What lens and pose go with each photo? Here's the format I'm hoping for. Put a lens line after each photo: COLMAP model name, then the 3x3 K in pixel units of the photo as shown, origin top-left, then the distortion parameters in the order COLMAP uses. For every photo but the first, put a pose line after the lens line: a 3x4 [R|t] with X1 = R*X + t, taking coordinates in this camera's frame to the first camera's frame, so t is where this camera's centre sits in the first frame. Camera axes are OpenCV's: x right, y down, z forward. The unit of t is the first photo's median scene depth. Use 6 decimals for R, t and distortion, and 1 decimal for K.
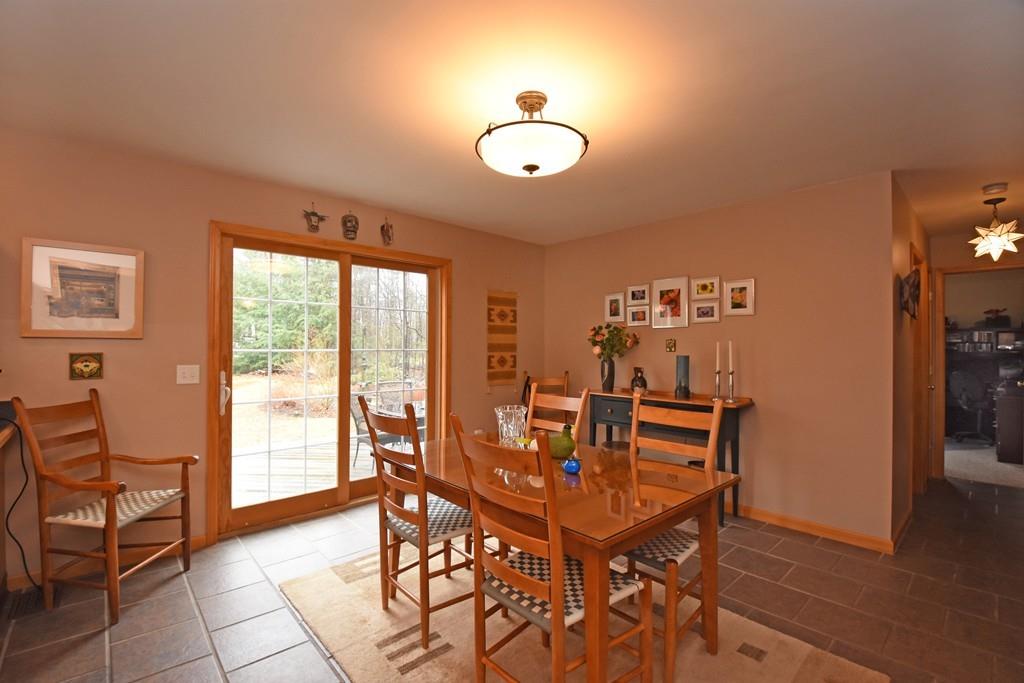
lens RADIAL K [[392.7, 0, 502.5], [0, 392.7, 348.1], [0, 0, 1]] dist [-0.028559, -0.000595]
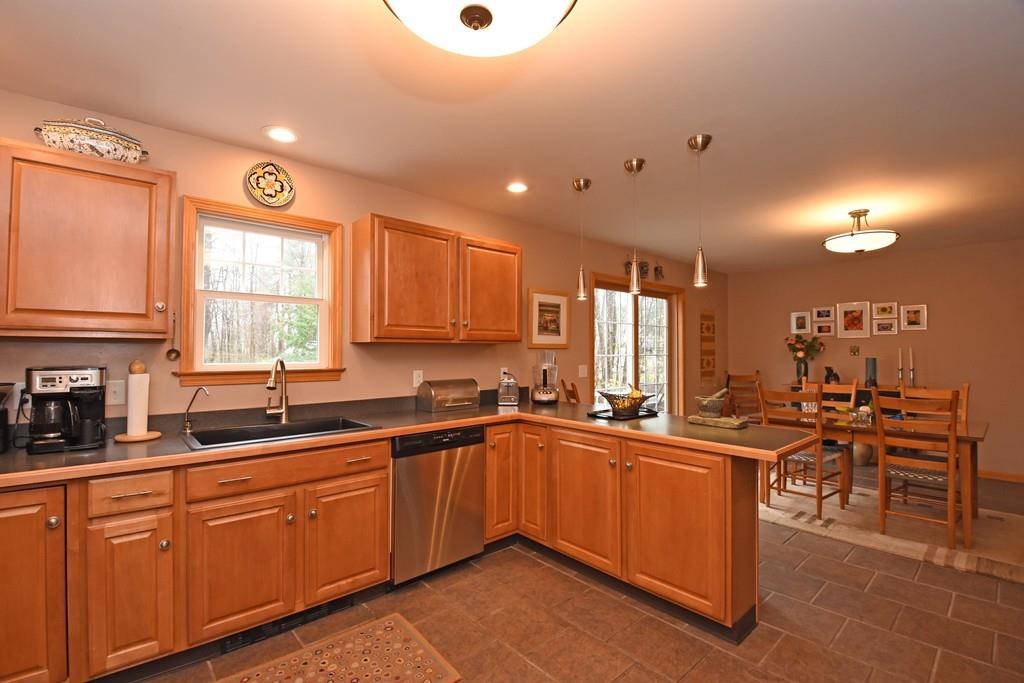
lens RADIAL K [[392.7, 0, 514.6], [0, 392.7, 346.6], [0, 0, 1]] dist [-0.028559, -0.000595]
pose [[0.999541, -0.005482, -0.029785, -0.718886], [0.005124, 0.999914, -0.012071, -0.010872], [0.029849, 0.011913, 0.999483, -0.390236]]
